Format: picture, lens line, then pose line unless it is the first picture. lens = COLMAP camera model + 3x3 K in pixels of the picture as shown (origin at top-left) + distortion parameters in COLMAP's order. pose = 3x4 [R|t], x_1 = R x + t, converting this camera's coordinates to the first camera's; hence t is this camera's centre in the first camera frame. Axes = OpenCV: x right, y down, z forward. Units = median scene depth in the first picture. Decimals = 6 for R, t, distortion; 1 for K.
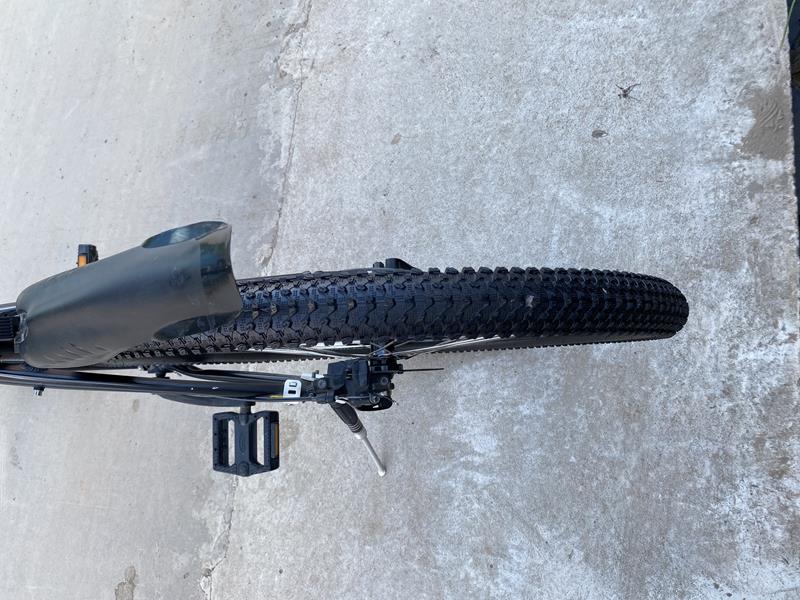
lens RADIAL K [[610.9, 0, 397.8], [0, 610.9, 305.3], [0, 0, 1]] dist [0.019190, -0.020302]
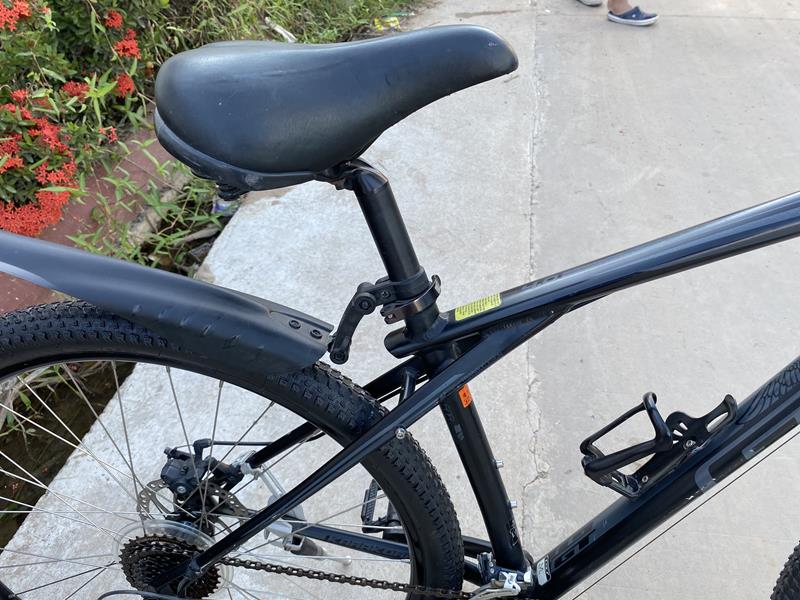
lens RADIAL K [[610.9, 0, 403.3], [0, 610.9, 306.6], [0, 0, 1]] dist [0.019190, -0.020302]
pose [[-0.900575, 0.295159, 0.319134, -0.504051], [0.169595, -0.437402, 0.883129, -0.381775], [0.400253, 0.849447, 0.343856, 0.310226]]
